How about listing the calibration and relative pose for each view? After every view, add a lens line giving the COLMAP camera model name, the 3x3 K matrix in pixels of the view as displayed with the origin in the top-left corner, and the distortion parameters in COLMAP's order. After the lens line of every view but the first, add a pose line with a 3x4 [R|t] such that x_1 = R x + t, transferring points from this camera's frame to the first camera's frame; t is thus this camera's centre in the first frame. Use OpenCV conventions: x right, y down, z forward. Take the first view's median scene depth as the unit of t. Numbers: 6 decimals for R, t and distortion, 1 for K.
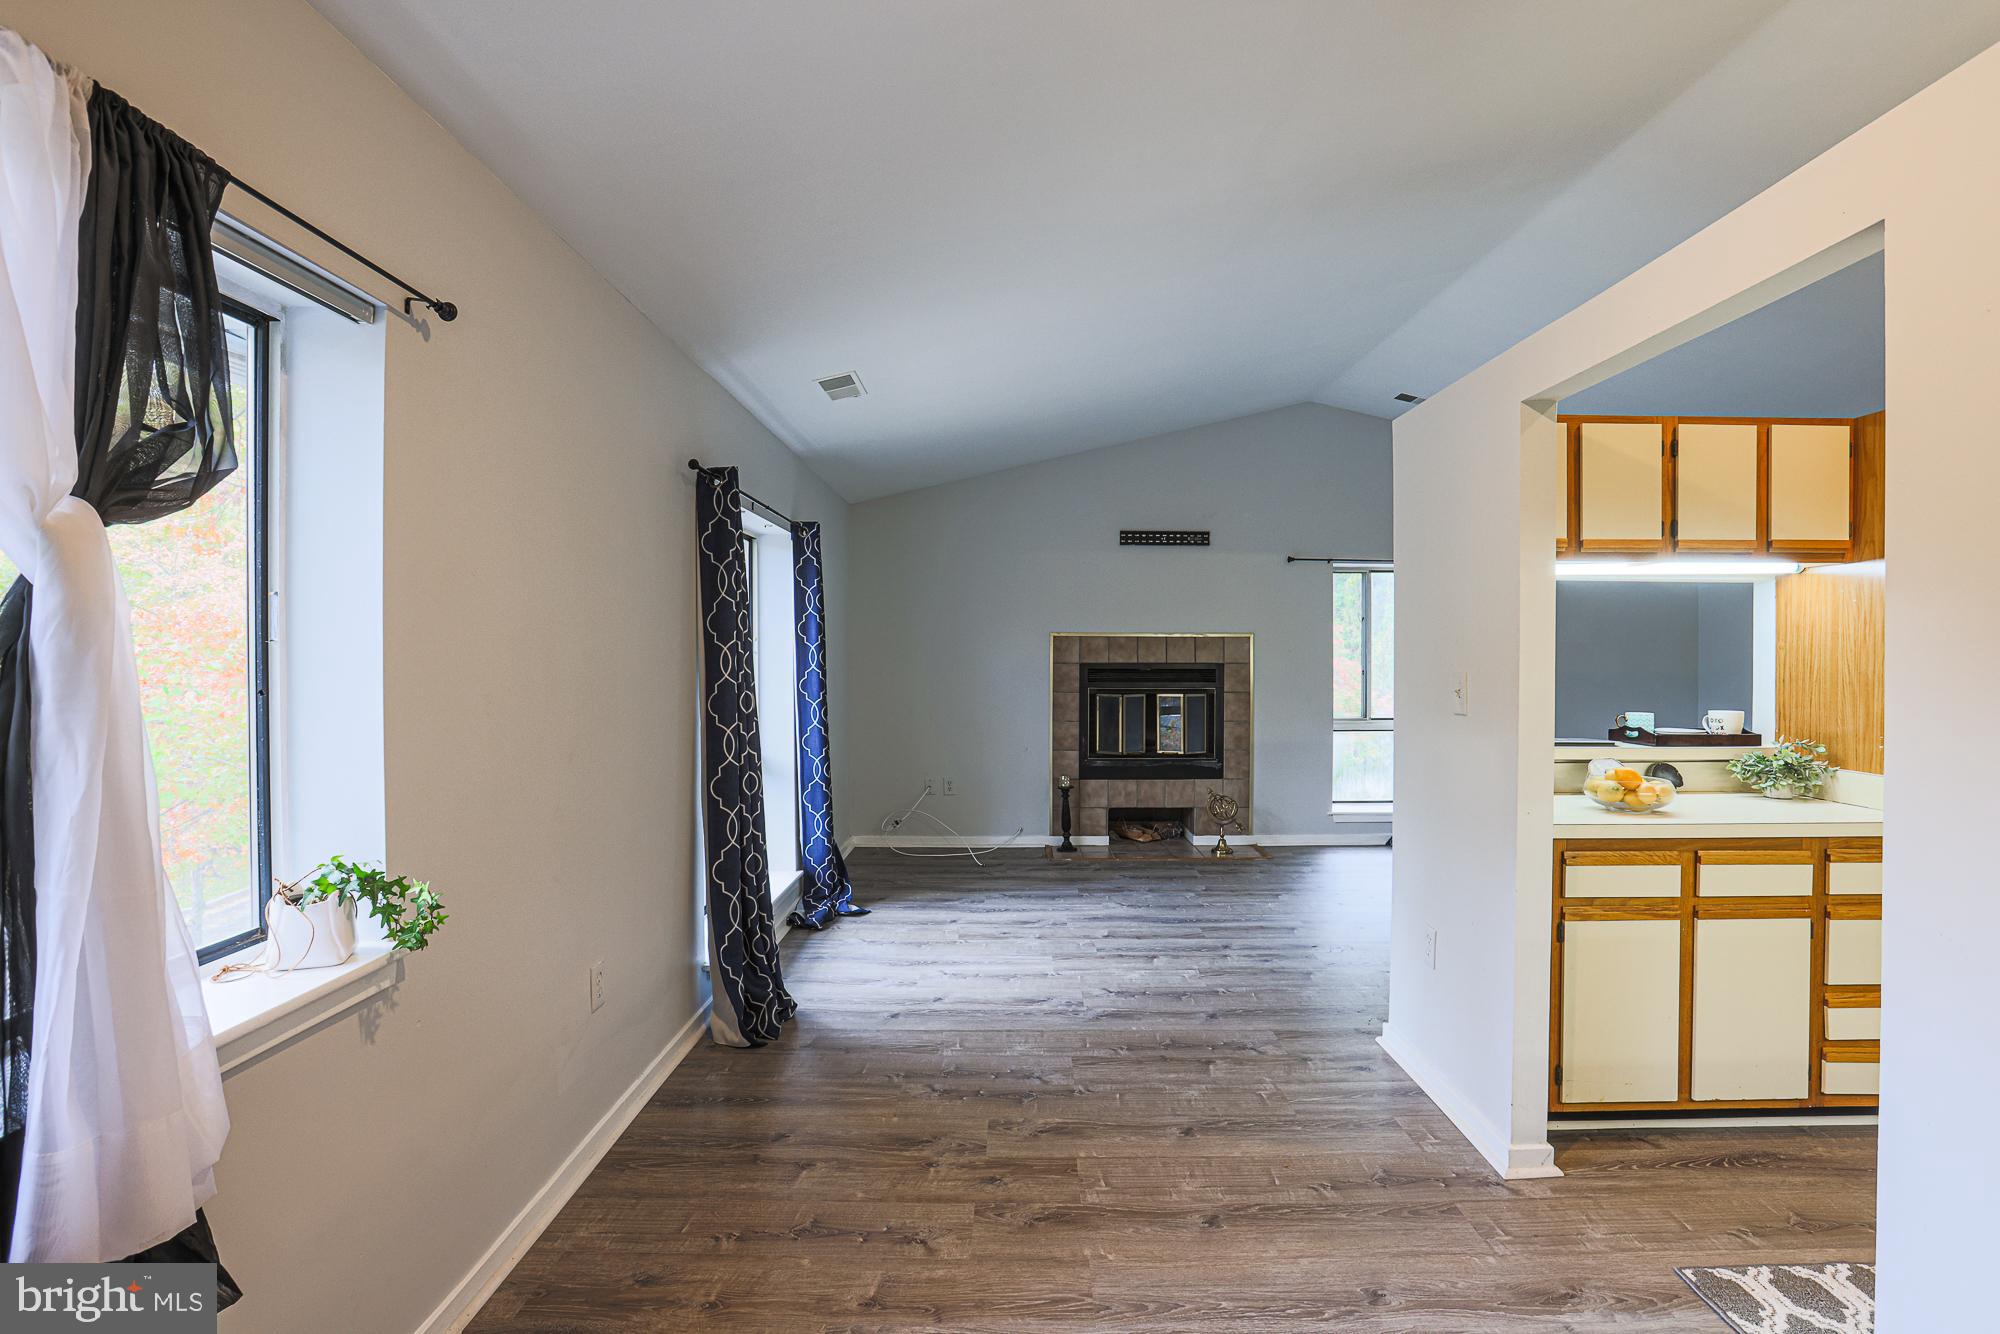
lens RADIAL K [[938.6, 0, 1007.4], [0, 938.6, 660.7], [0, 0, 1]] dist [-0.057891, 0.022915]
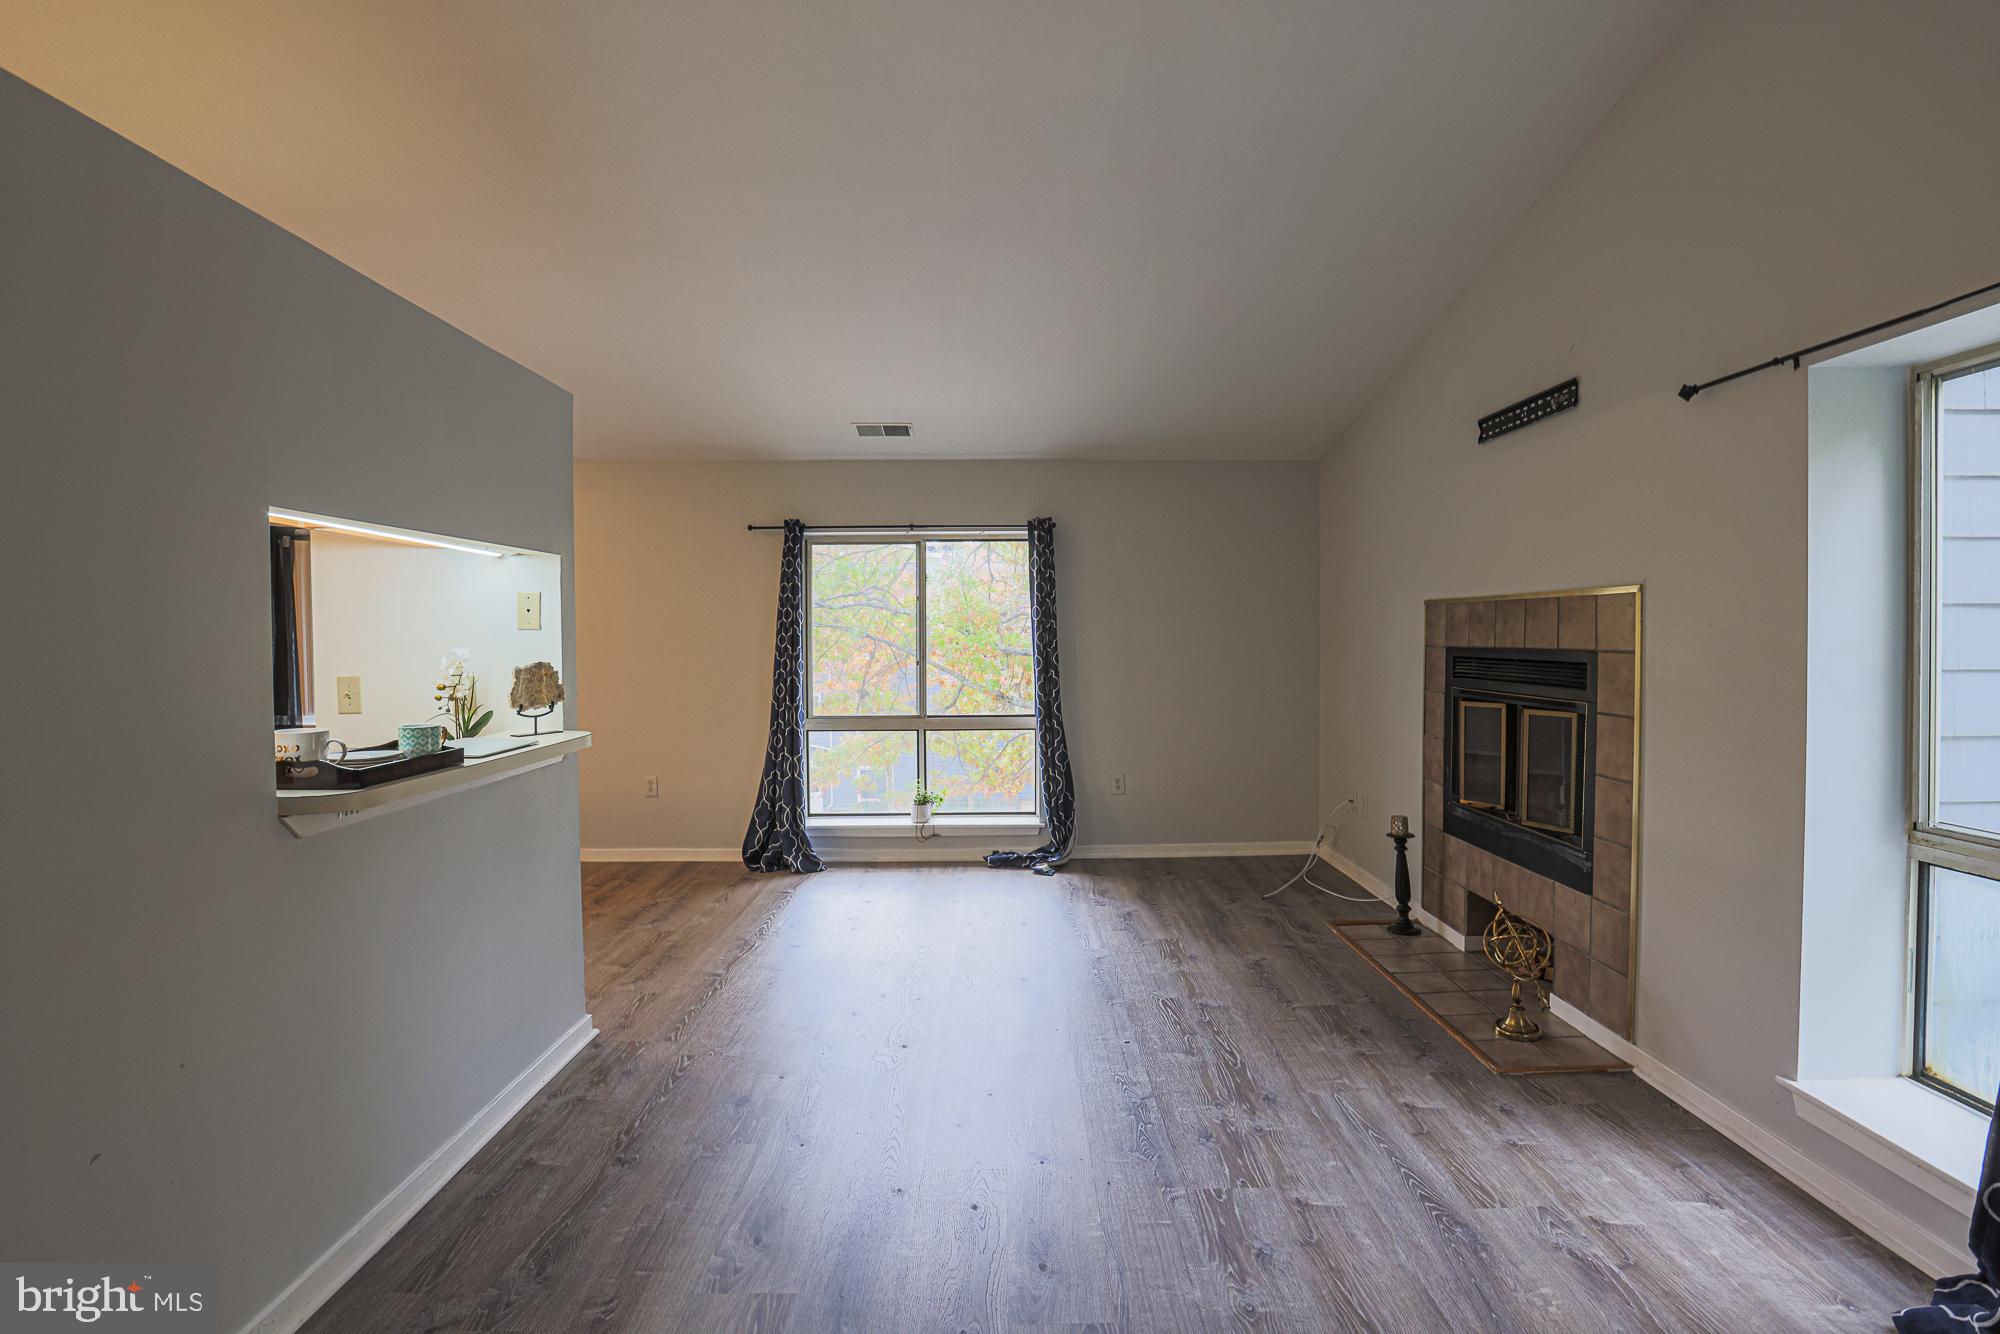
lens RADIAL K [[907.8, 0, 1016.9], [0, 907.8, 650.2], [0, 0, 1]] dist [-0.060694, 0.024657]
pose [[0.030509, 0.017287, -0.999385, 1.281091], [-0.001955, 0.999850, 0.017235, -0.008915], [0.999533, 0.001428, 0.030538, 1.344074]]
